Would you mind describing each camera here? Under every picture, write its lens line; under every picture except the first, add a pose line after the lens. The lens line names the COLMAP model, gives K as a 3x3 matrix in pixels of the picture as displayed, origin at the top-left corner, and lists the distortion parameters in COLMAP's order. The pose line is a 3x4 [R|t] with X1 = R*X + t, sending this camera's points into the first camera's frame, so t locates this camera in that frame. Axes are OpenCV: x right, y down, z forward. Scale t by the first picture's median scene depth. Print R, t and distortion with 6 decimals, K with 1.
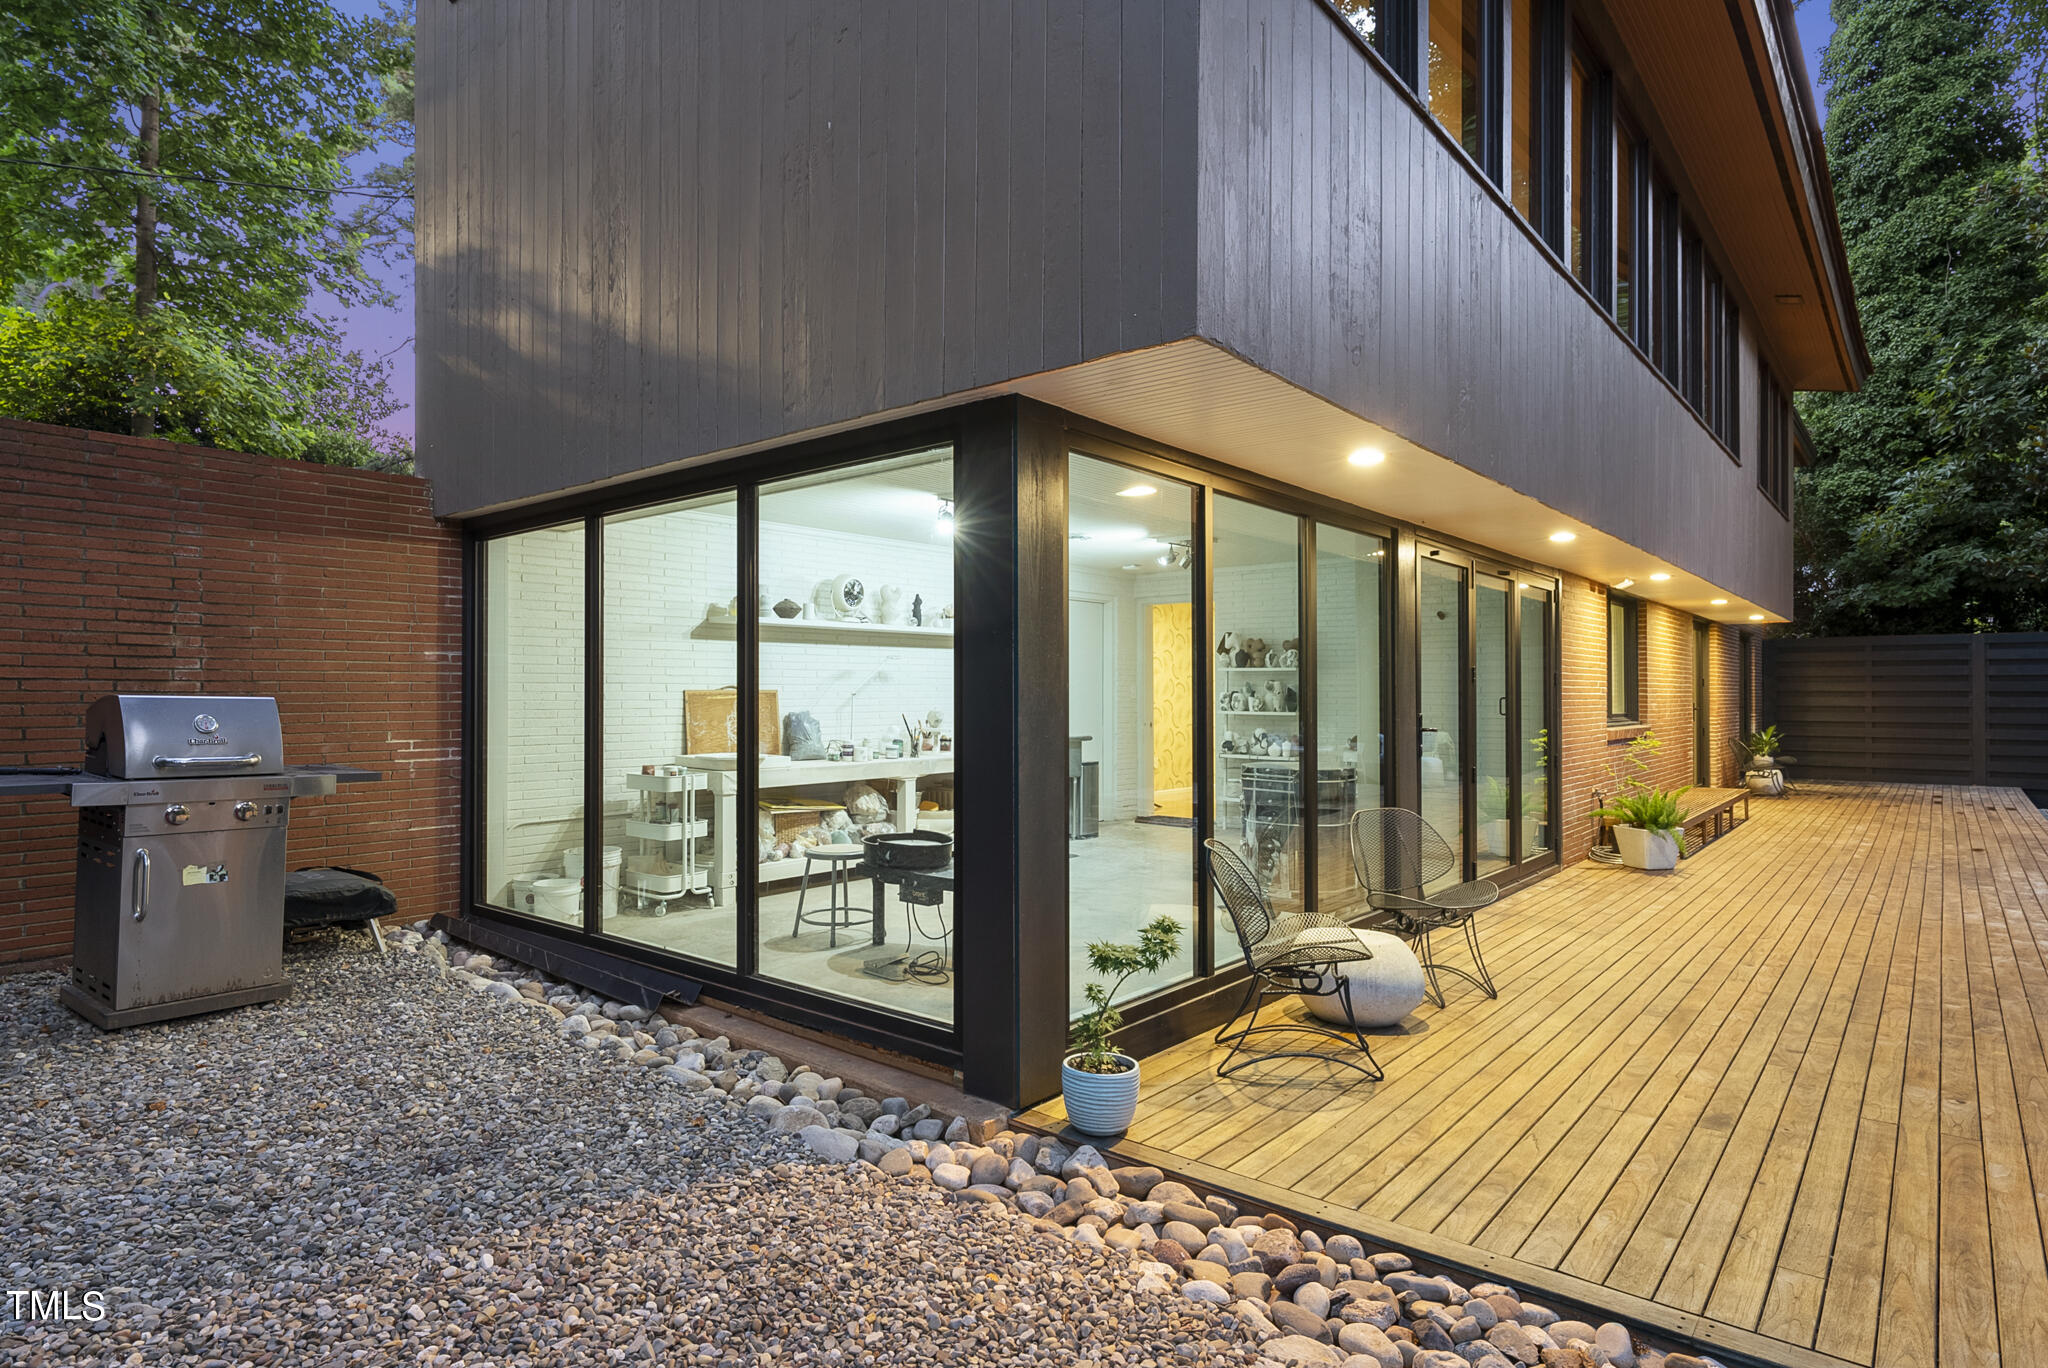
lens RADIAL K [[1103.7, 0, 1022.0], [0, 1103.7, 686.8], [0, 0, 1]] dist [0.005484, -0.003235]
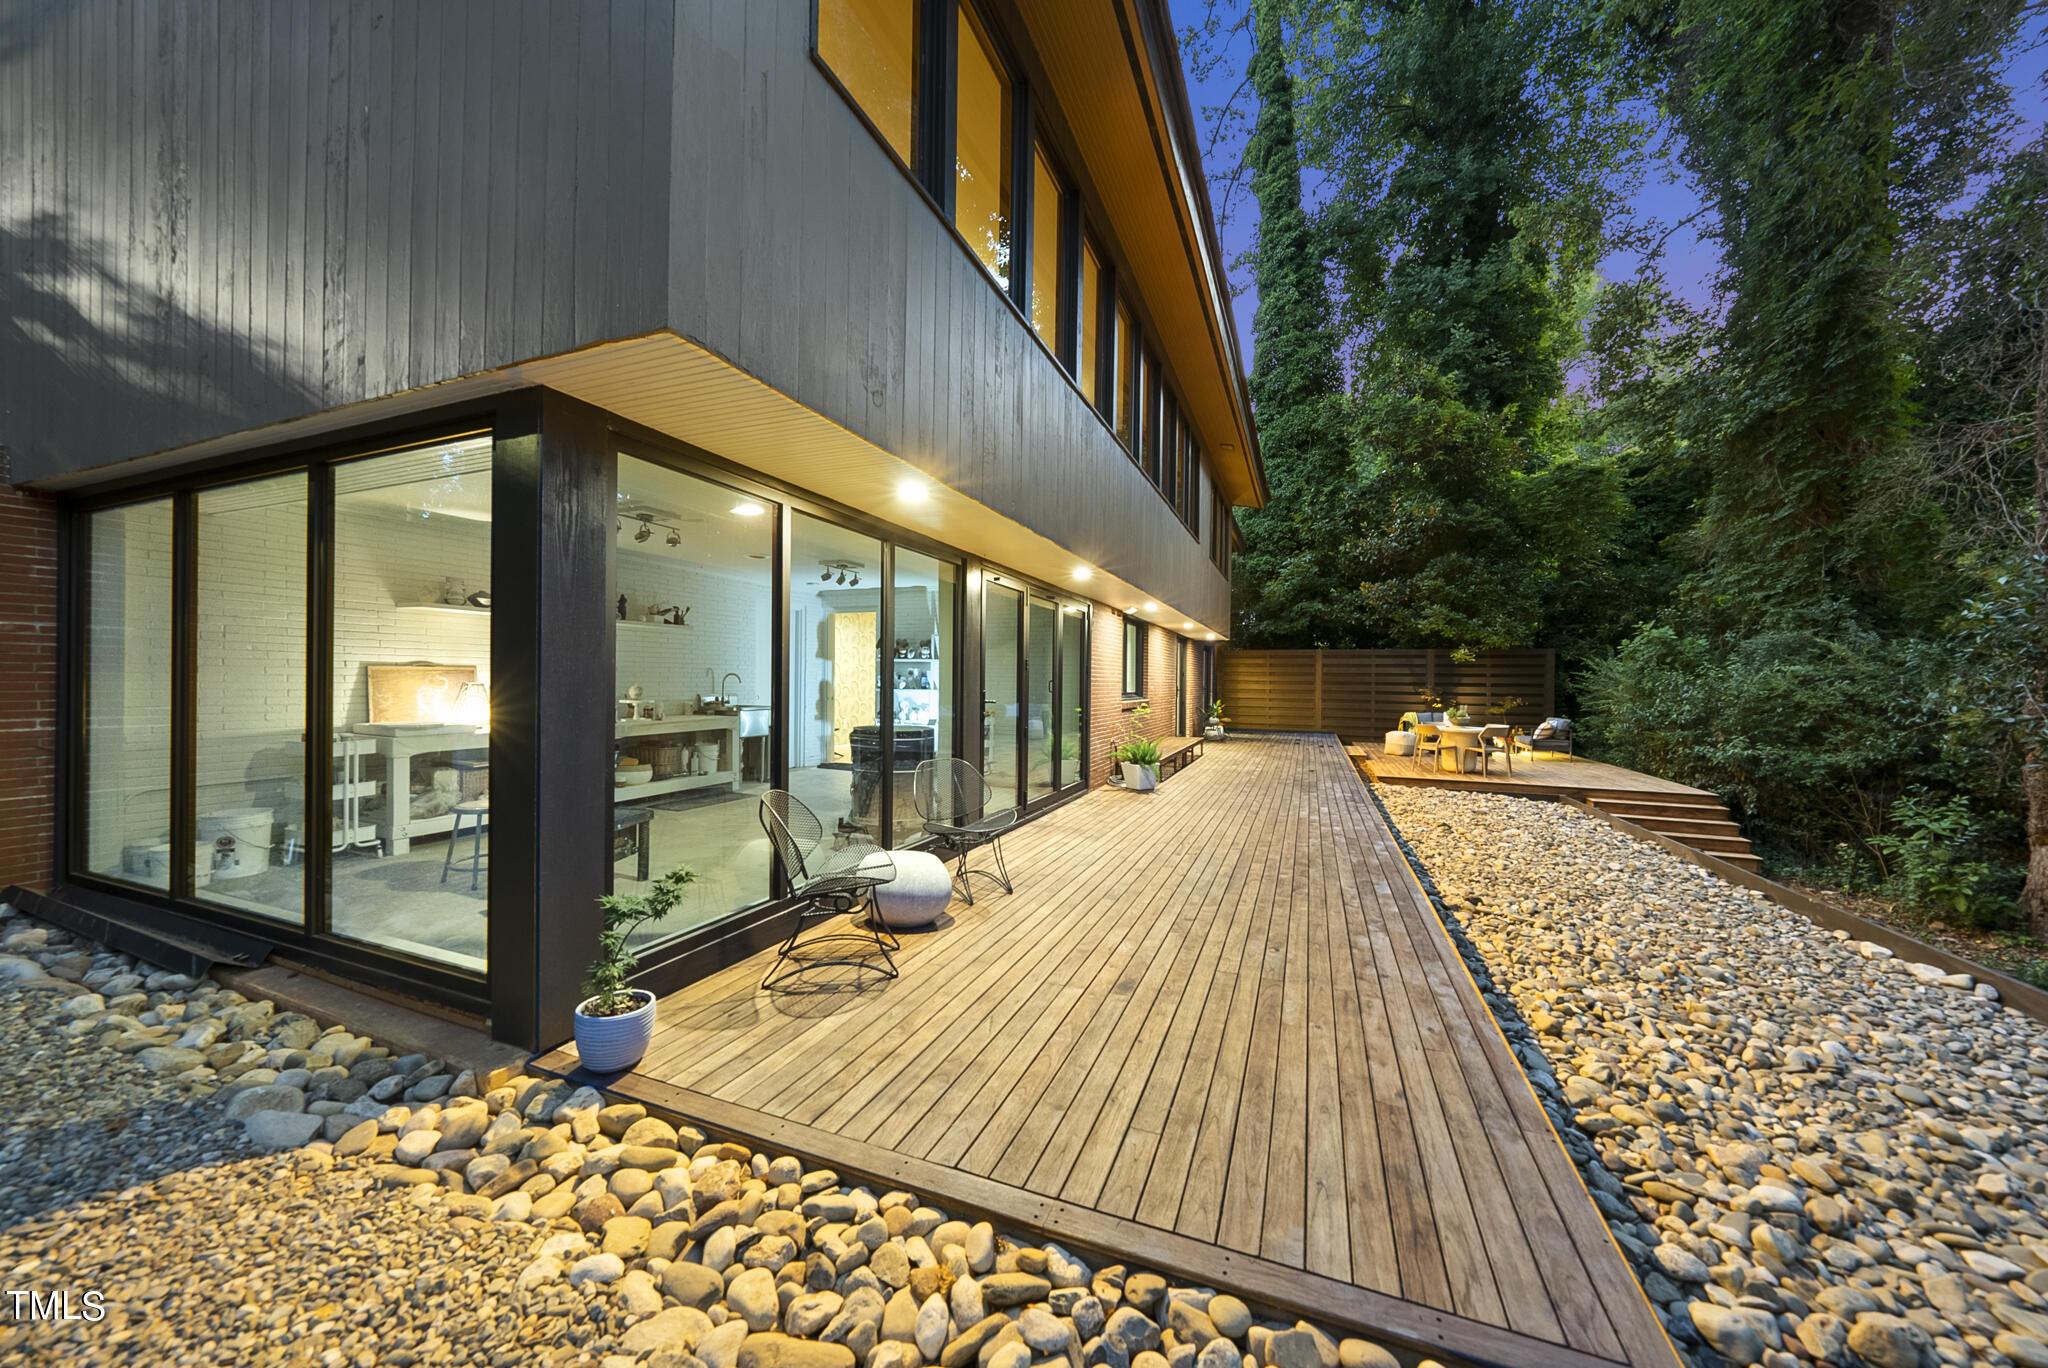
lens RADIAL K [[707.7, 0, 1023.6], [0, 707.7, 684.9], [0, 0, 1]] dist [-0.002044, -0.000153]
pose [[0.951956, 0.008686, 0.306111, 0.180886], [-0.013026, 0.999841, 0.012138, 0.007256], [-0.305957, -0.015543, 0.951918, 0.159307]]
